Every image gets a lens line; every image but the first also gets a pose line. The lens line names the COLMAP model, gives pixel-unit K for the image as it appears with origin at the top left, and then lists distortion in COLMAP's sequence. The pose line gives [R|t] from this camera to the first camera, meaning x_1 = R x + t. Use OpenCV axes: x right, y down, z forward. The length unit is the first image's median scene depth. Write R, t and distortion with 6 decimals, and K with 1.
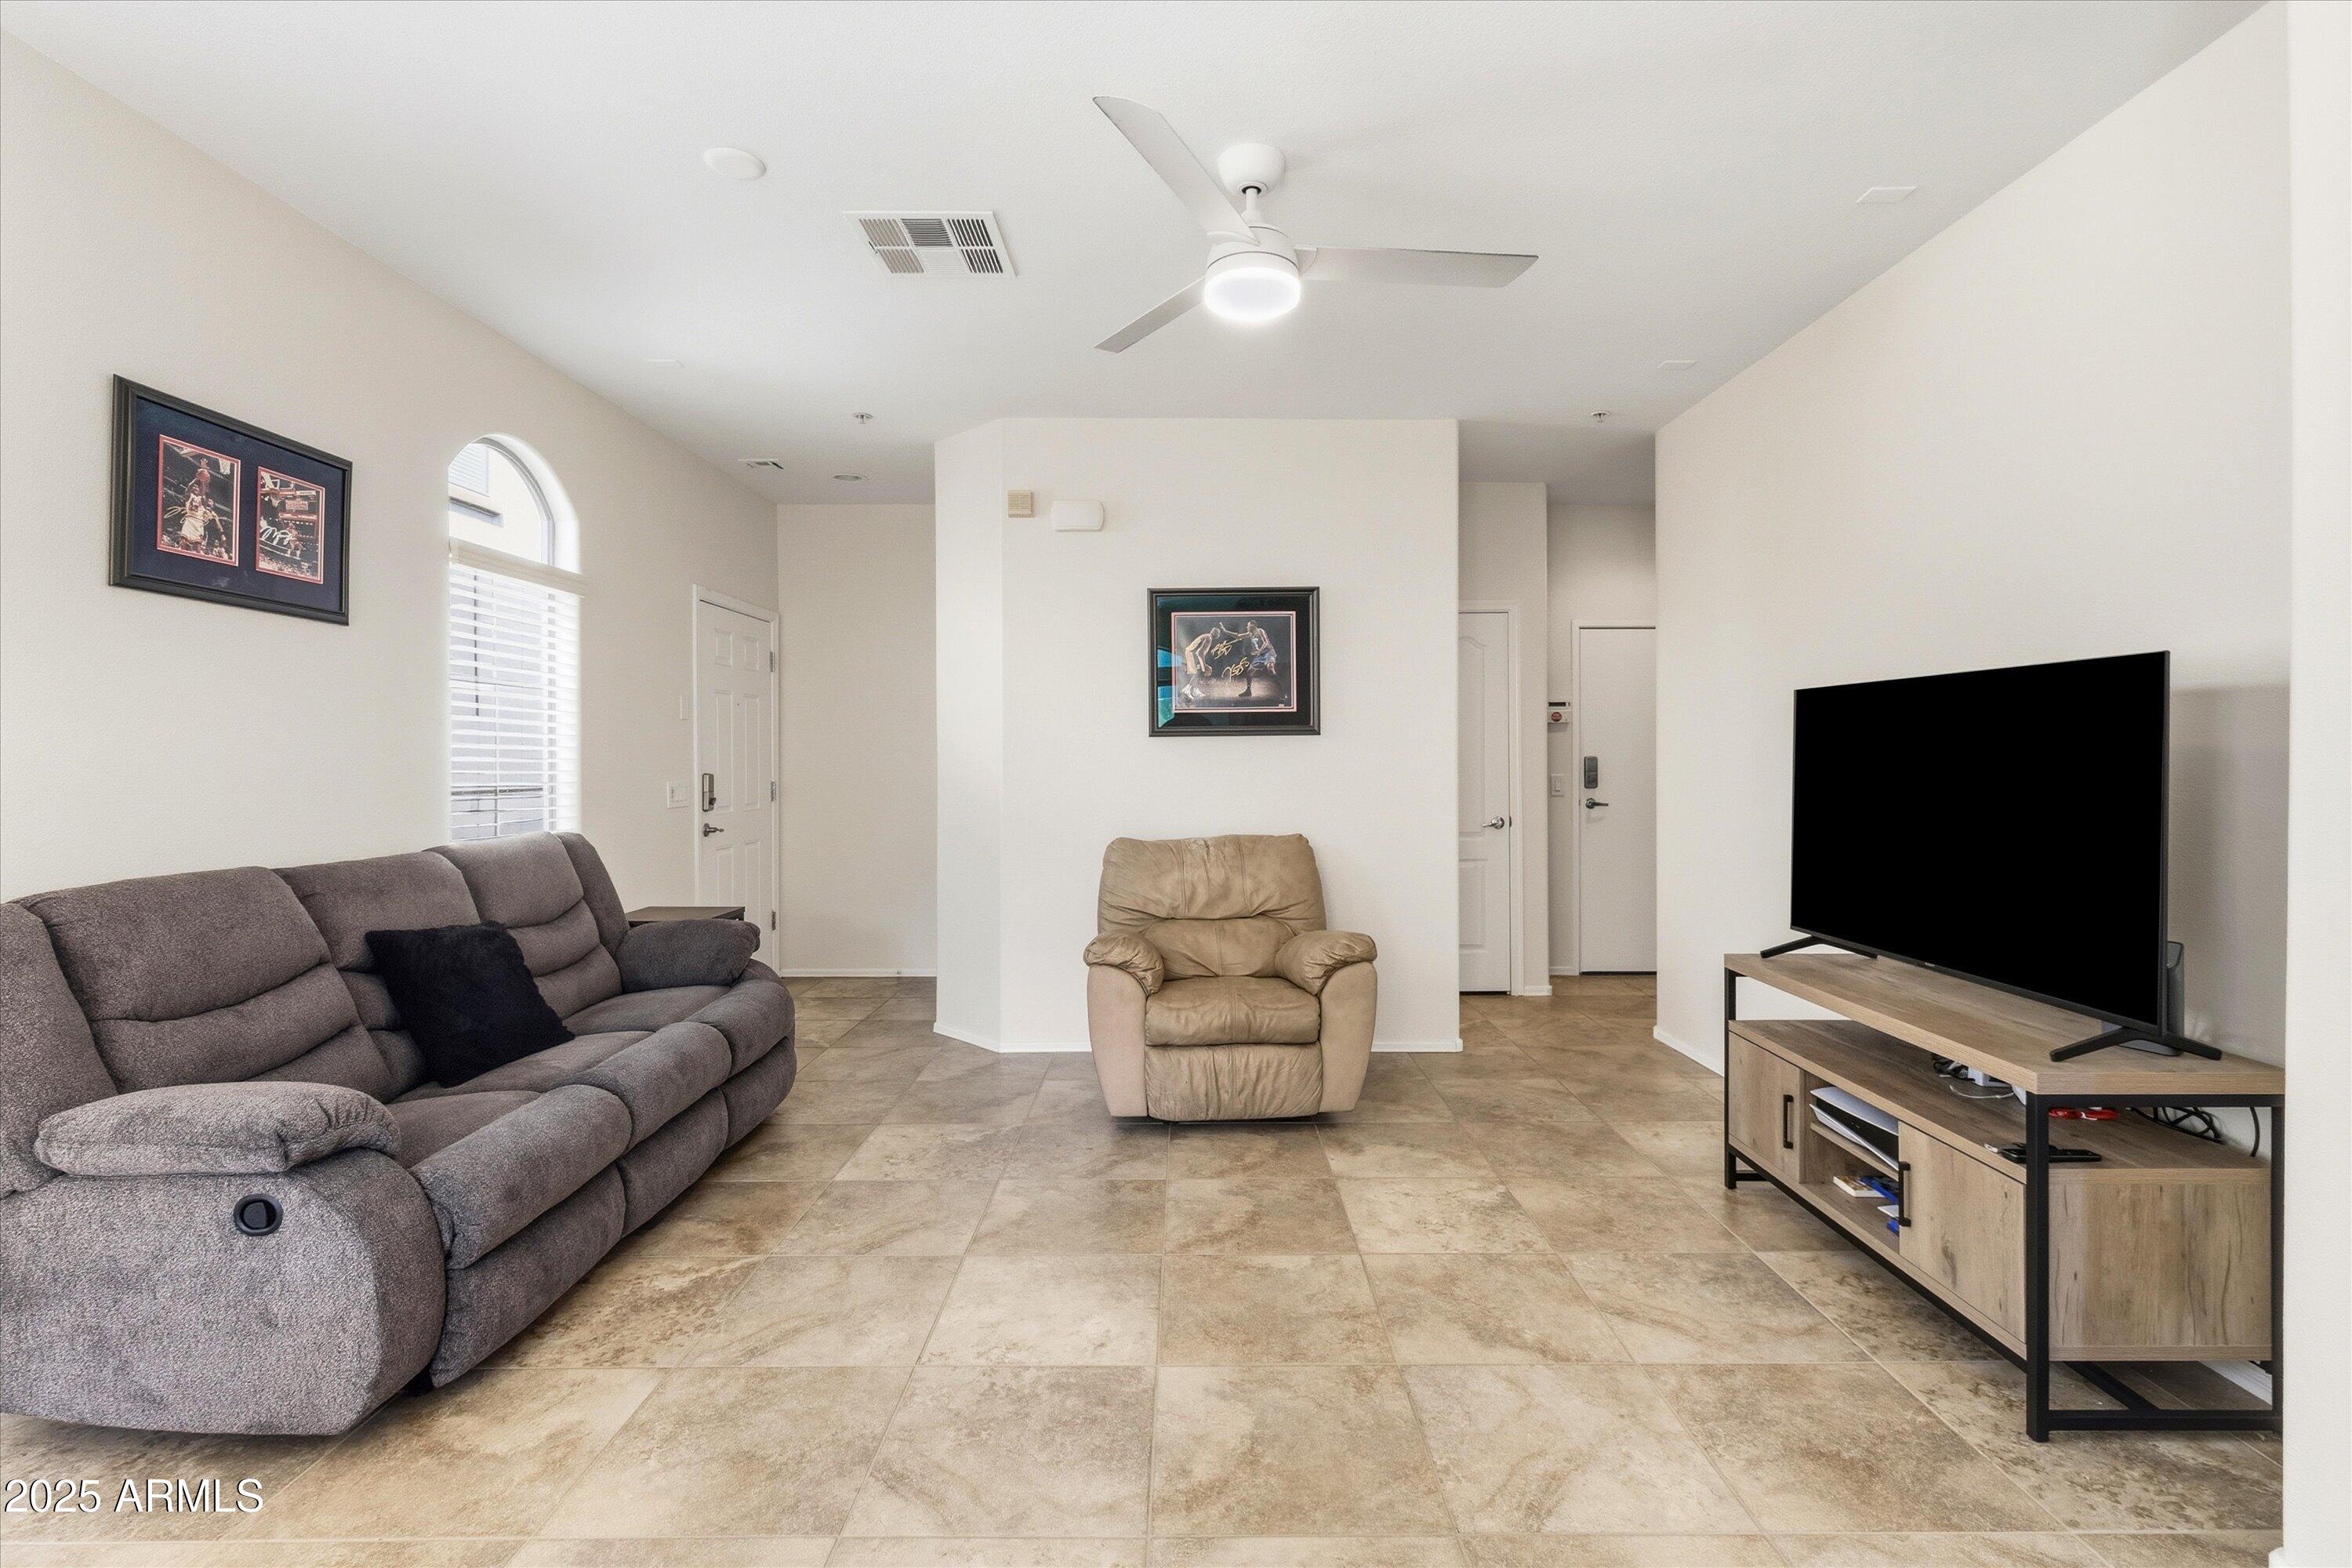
lens RADIAL K [[1092.9, 0, 1179.4], [0, 1092.9, 760.7], [0, 0, 1]] dist [0.002181, -0.000649]
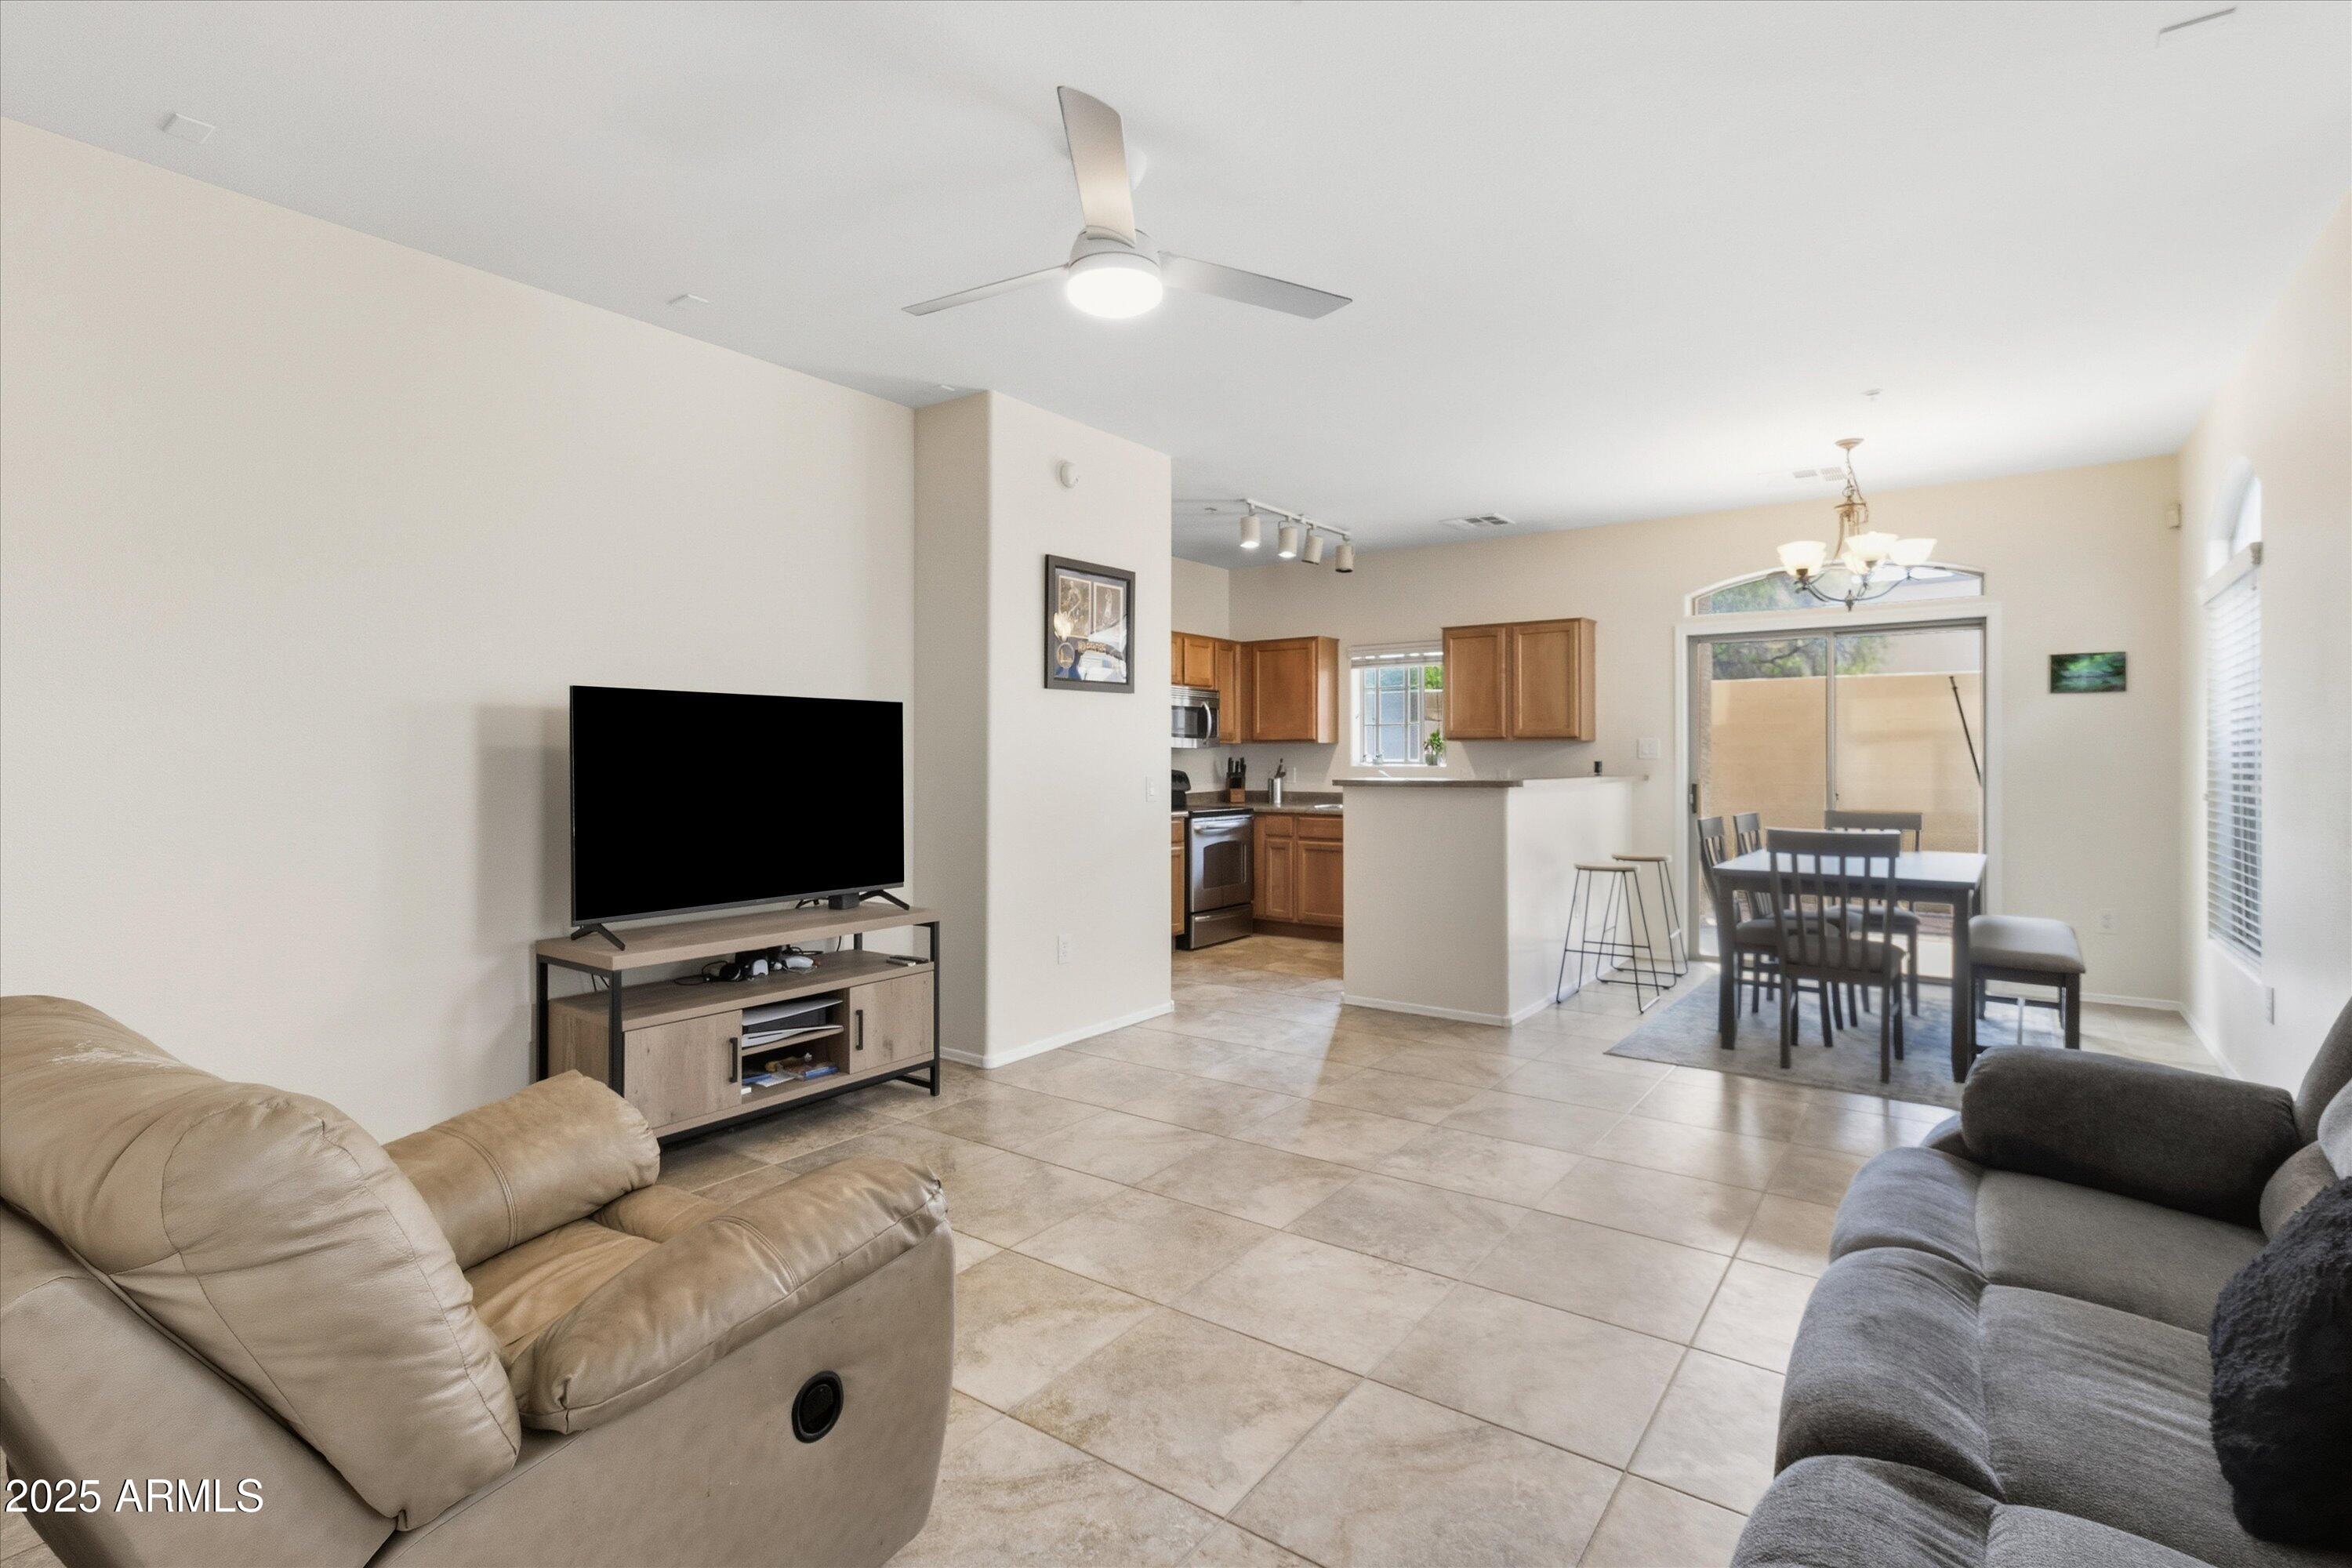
lens RADIAL K [[1092.9, 0, 1190.1], [0, 1092.9, 749.0], [0, 0, 1]] dist [0.002181, -0.000649]
pose [[-0.812751, 0.009476, 0.582535, -0.633129], [0.008802, 0.999953, -0.003985, -0.000949], [-0.582545, 0.001888, -0.812796, 1.944948]]
